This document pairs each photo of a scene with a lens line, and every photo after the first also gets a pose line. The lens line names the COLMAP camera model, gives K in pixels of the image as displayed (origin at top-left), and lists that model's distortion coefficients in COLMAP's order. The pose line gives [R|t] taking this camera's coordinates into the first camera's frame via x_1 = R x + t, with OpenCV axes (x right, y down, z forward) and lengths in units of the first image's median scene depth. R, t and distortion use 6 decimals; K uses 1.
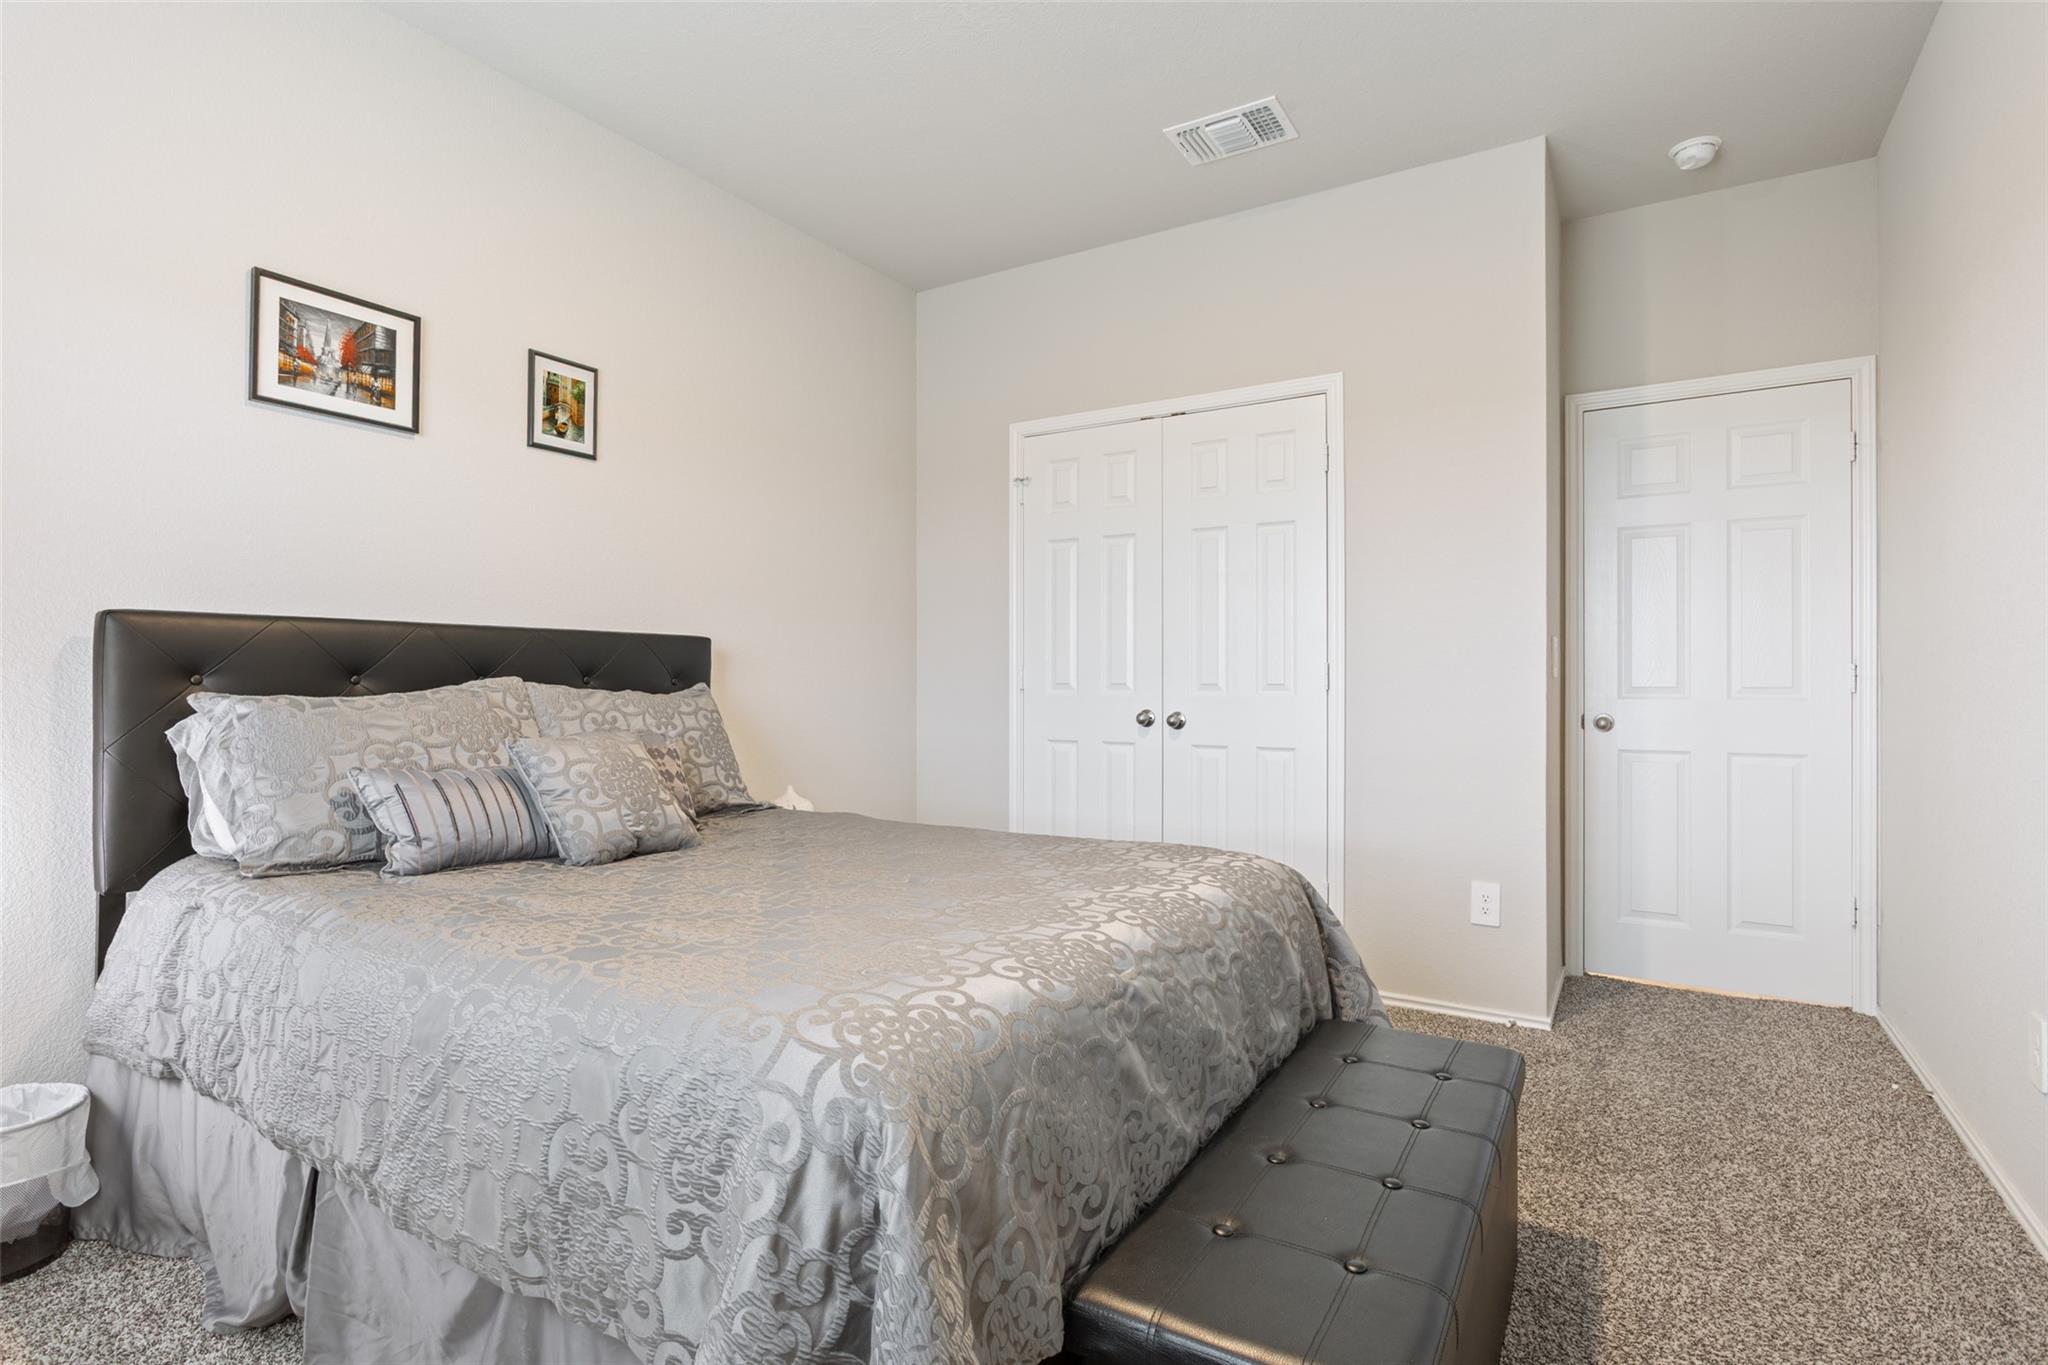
lens RADIAL K [[1018.8, 0, 1020.3], [0, 1018.8, 686.6], [0, 0, 1]] dist [-0.016941, 0.005629]
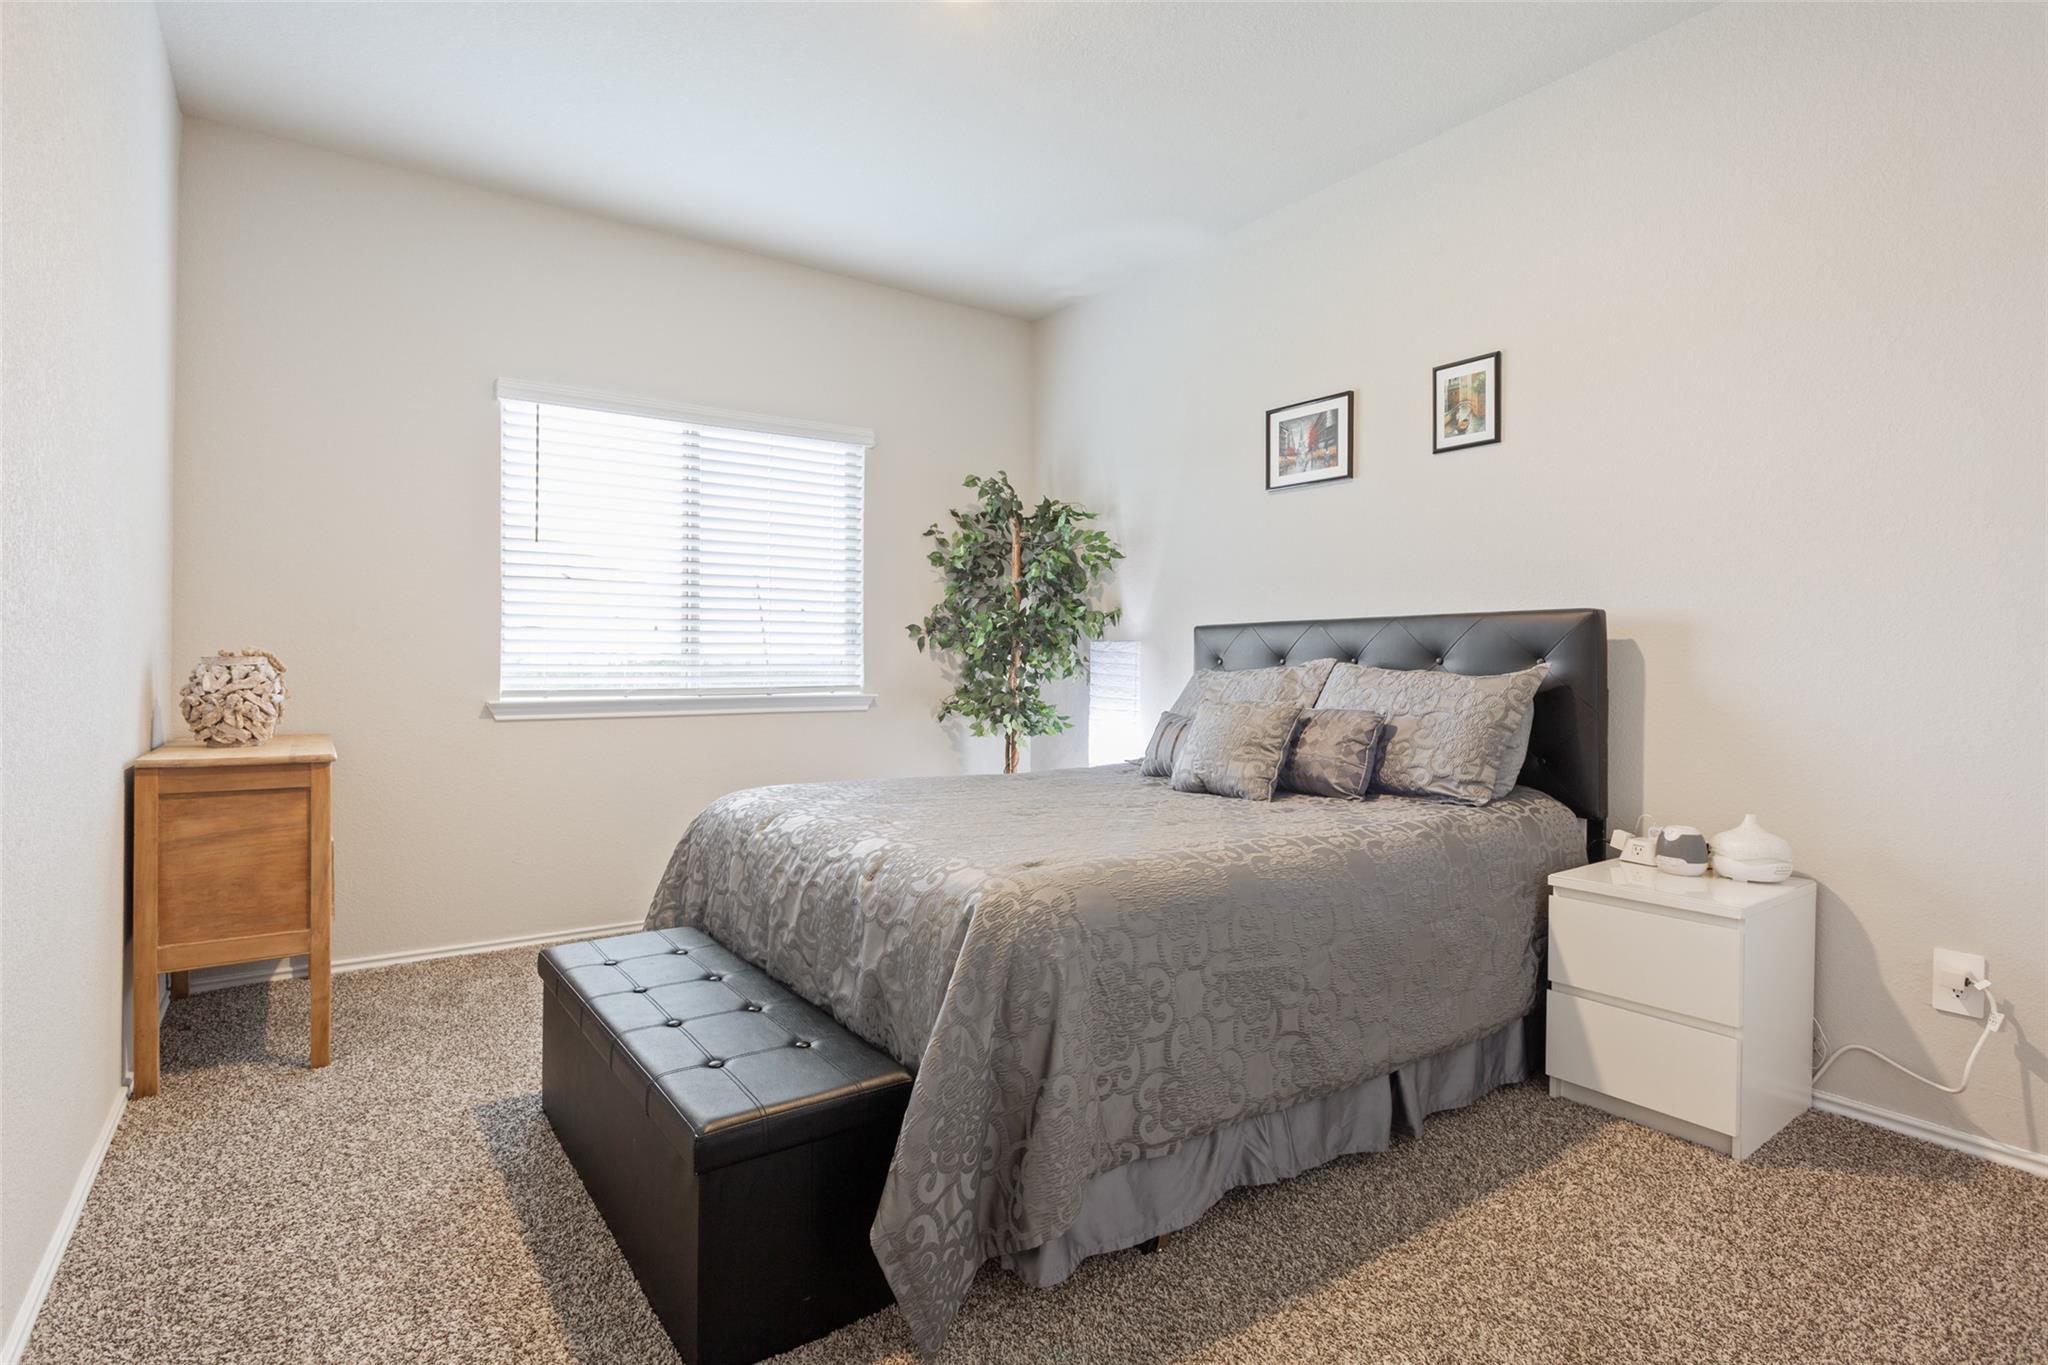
lens RADIAL K [[1018.8, 0, 1024.5], [0, 1018.8, 670.2], [0, 0, 1]] dist [-0.016941, 0.005629]
pose [[-0.387350, 0.004986, -0.921919, 0.834042], [-0.003438, 0.999971, 0.006853, -0.001425], [0.921926, 0.005824, -0.387322, 1.145778]]
